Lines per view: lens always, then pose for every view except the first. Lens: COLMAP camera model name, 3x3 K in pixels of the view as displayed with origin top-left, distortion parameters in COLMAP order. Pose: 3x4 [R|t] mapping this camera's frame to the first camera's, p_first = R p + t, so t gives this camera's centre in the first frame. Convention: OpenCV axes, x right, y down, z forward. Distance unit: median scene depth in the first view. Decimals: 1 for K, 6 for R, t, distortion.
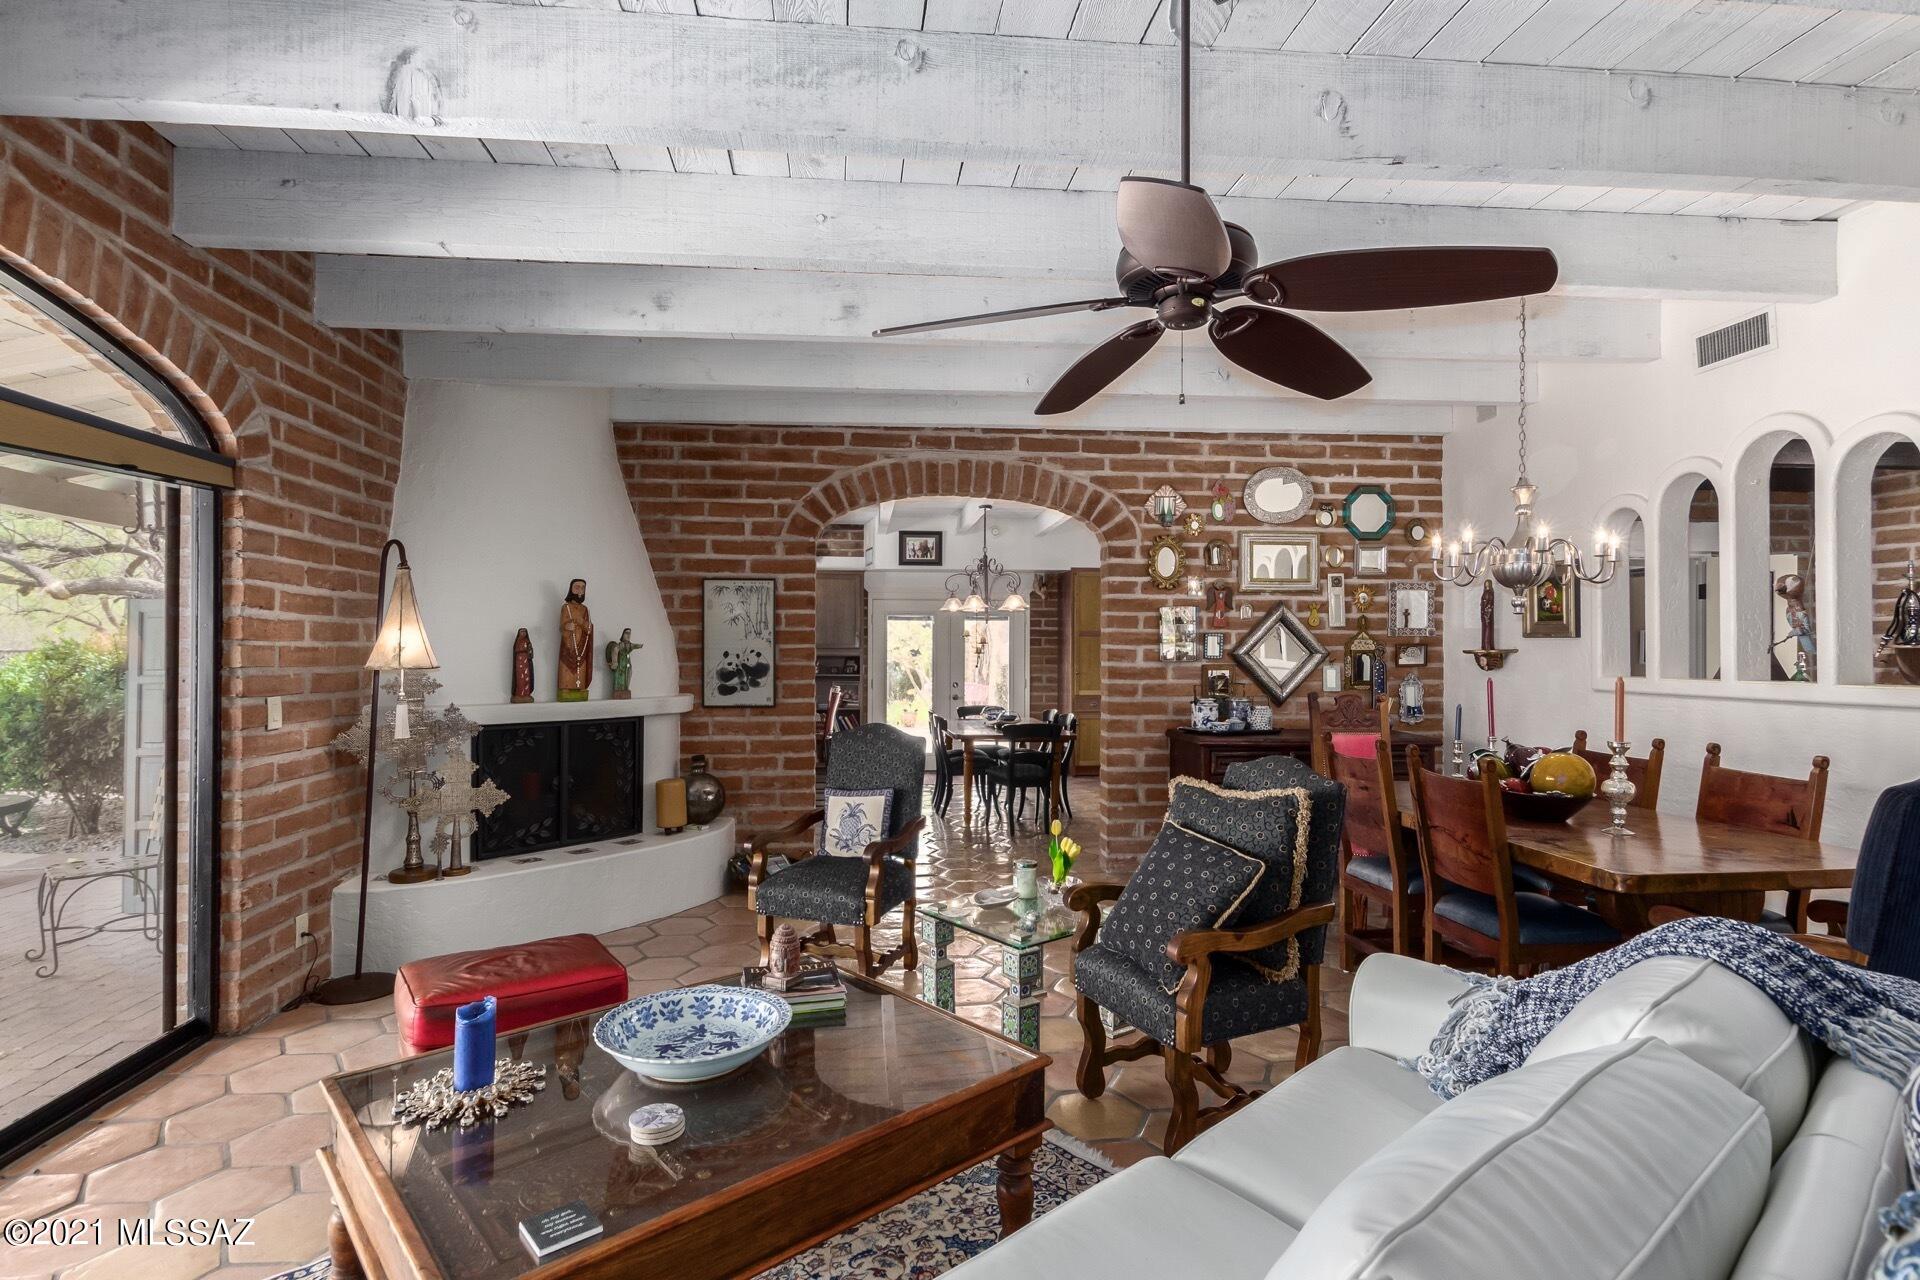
lens RADIAL K [[939.3, 0, 962.1], [0, 939.3, 638.8], [0, 0, 1]] dist [0.012025, -0.001558]
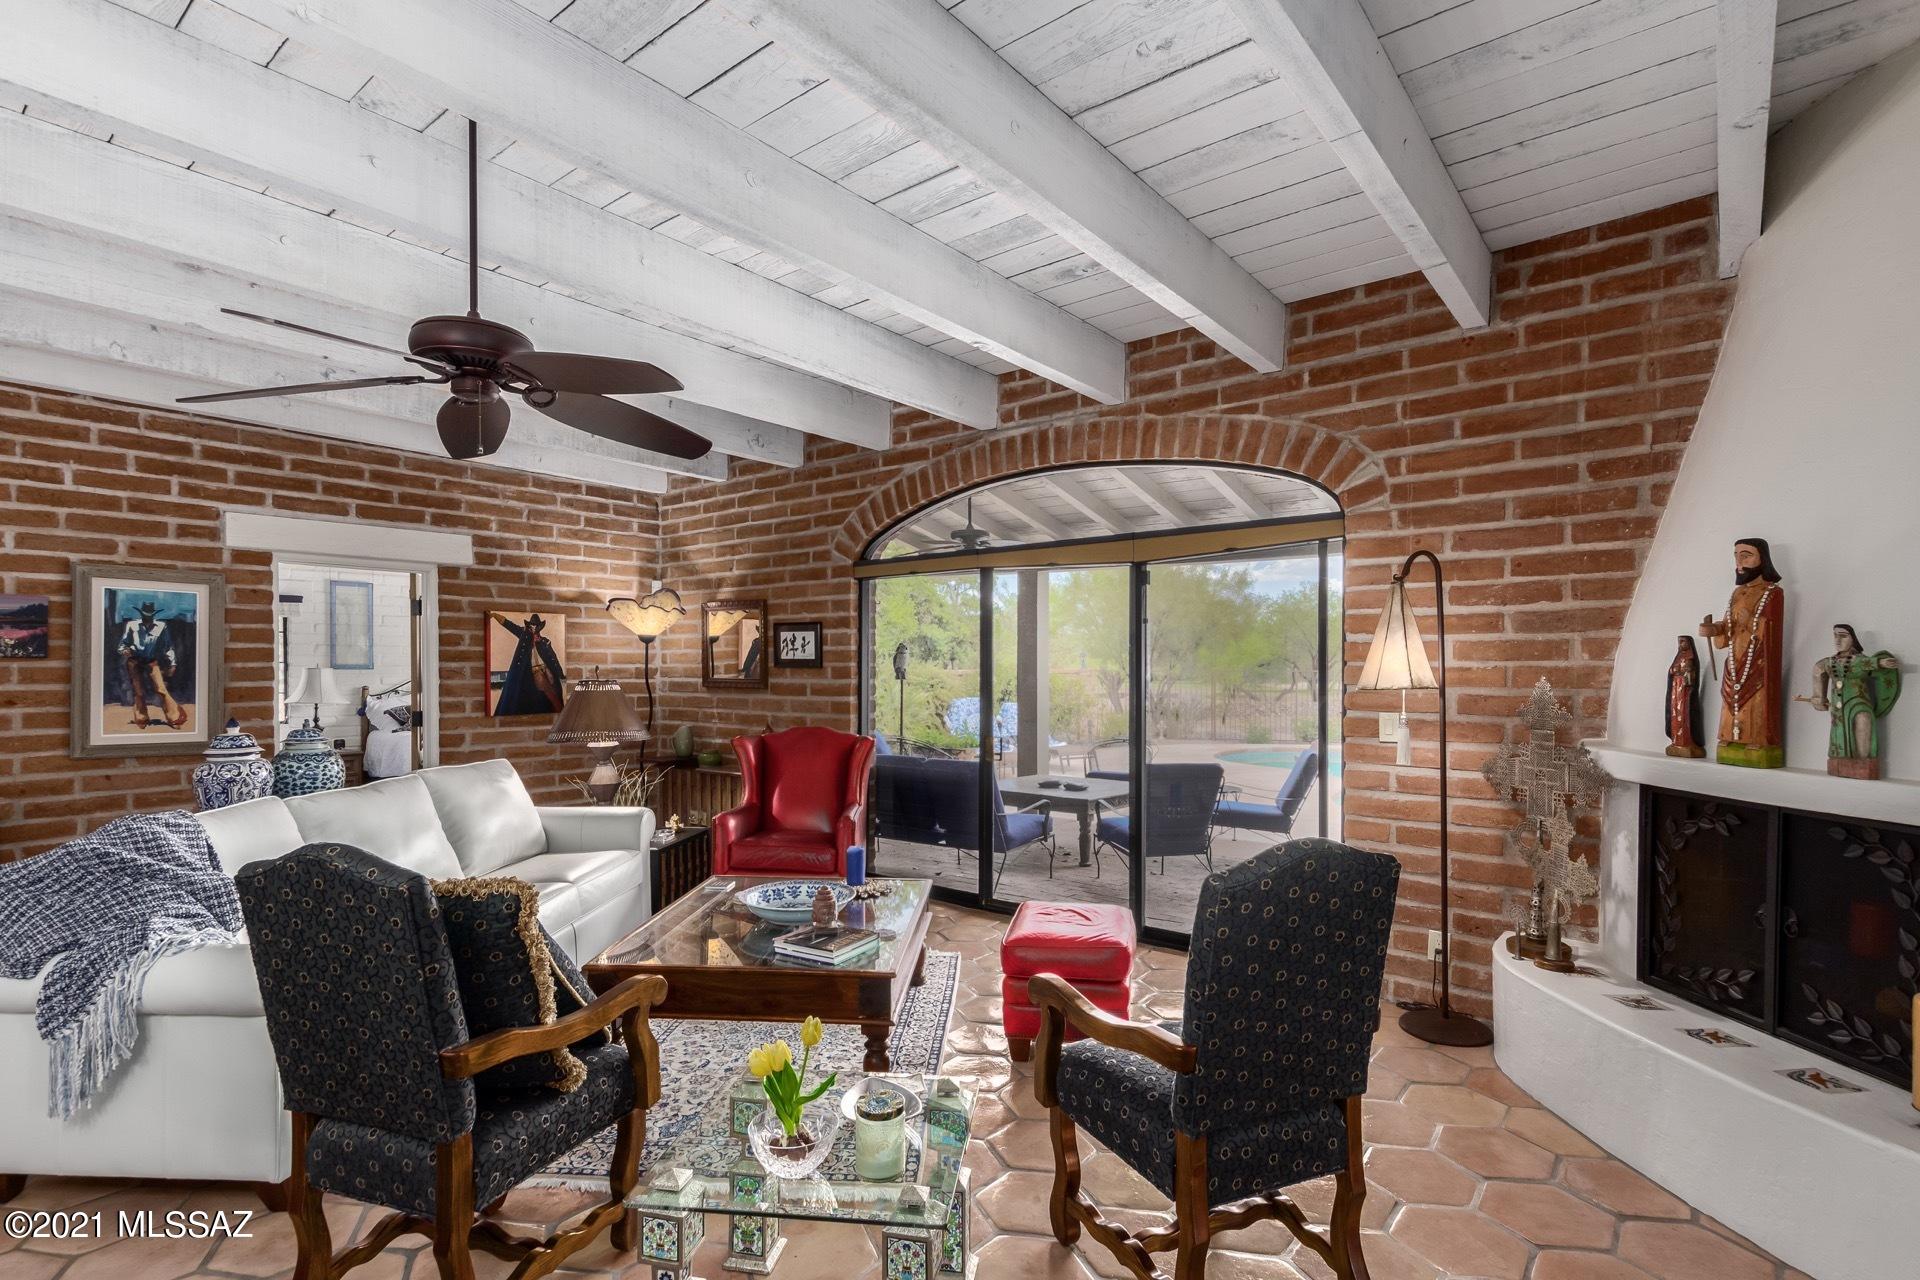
lens RADIAL K [[939.3, 0, 949.2], [0, 939.3, 677.4], [0, 0, 1]] dist [0.012025, -0.001558]
pose [[-0.727506, 0.005248, -0.686082, 0.251540], [0.006426, 0.999979, 0.000836, 0.010307], [0.686072, -0.003801, -0.727524, 0.922200]]
